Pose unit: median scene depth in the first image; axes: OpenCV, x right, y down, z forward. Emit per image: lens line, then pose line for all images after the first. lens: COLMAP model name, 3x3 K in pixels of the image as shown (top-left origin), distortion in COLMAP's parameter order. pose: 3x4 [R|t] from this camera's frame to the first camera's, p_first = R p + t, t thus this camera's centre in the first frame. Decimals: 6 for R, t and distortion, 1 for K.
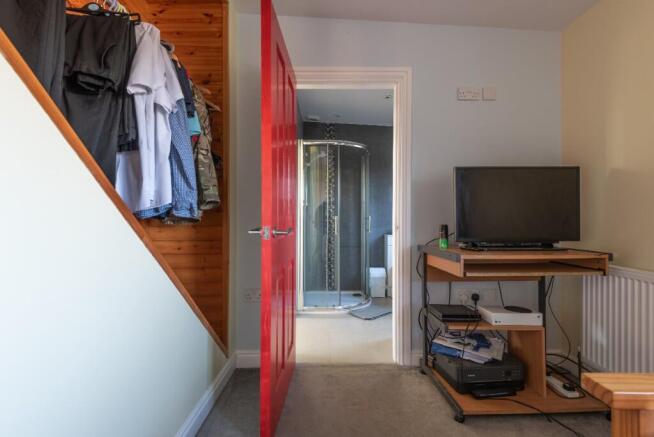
lens RADIAL K [[293.6, 0, 329.8], [0, 293.6, 218.2], [0, 0, 1]] dist [0.019640, -0.004127]
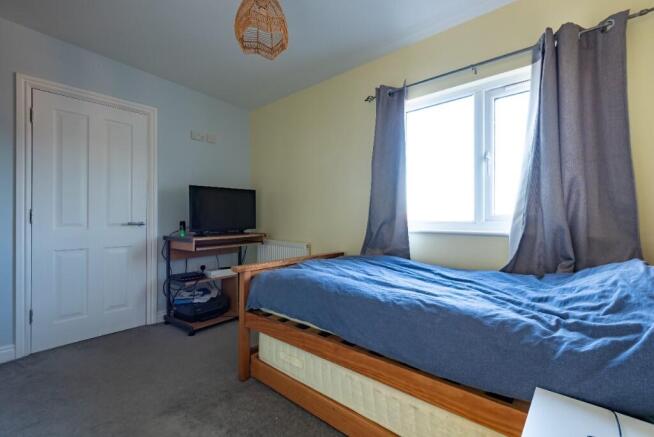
lens RADIAL K [[293.6, 0, 331.2], [0, 293.6, 214.4], [0, 0, 1]] dist [0.019640, -0.004127]
pose [[0.664175, -0.000003, 0.747577, -0.258467], [0.001823, 0.999997, -0.001616, -0.010859], [-0.747575, 0.002437, 0.664173, -0.631059]]
